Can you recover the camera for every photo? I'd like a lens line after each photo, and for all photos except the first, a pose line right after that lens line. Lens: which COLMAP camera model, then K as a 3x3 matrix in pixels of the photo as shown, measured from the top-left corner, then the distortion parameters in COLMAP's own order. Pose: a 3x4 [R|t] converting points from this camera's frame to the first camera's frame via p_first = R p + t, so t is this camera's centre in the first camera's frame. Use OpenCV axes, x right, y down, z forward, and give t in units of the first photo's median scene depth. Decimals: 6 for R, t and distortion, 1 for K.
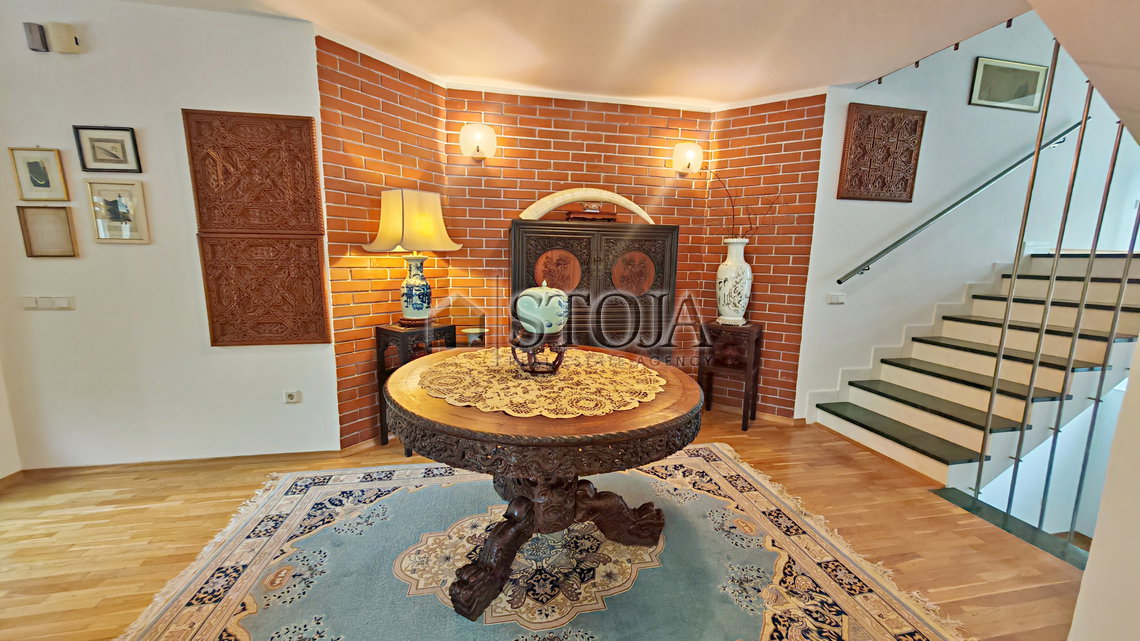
lens RADIAL K [[423.3, 0, 569.9], [0, 423.3, 324.9], [0, 0, 1]] dist [-0.000184, 0.000133]
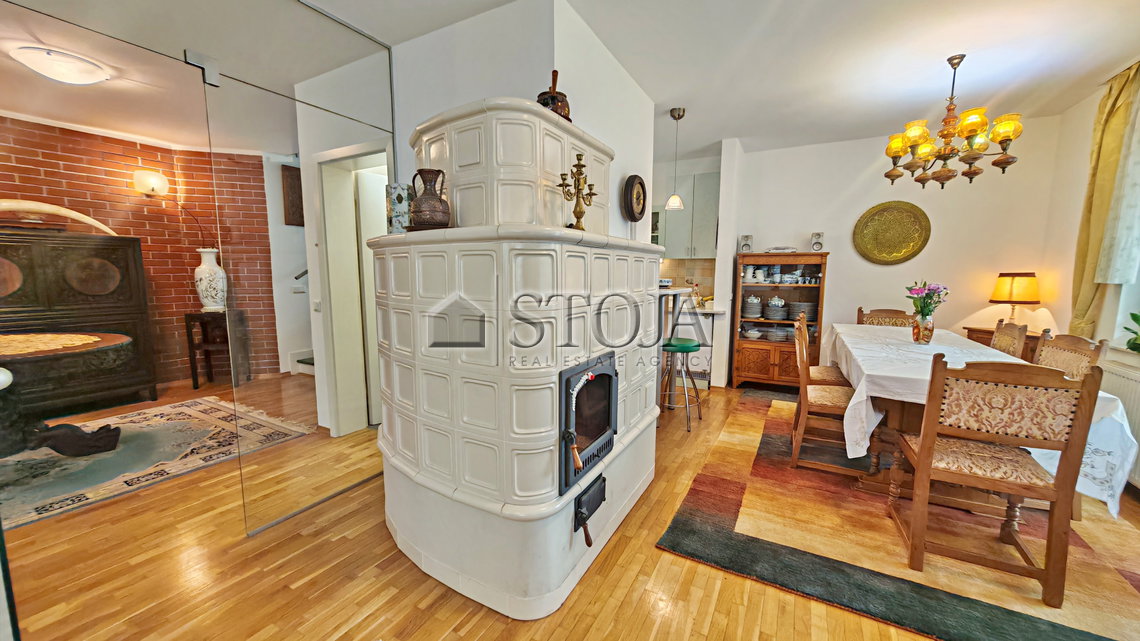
lens RADIAL K [[423.3, 0, 566.7], [0, 423.3, 324.2], [0, 0, 1]] dist [-0.000184, 0.000133]
pose [[0.649987, -0.110907, 0.751809, 0.094651], [0.125168, 0.991406, 0.038036, 0.126493], [-0.749566, 0.069379, 0.658283, -0.728572]]
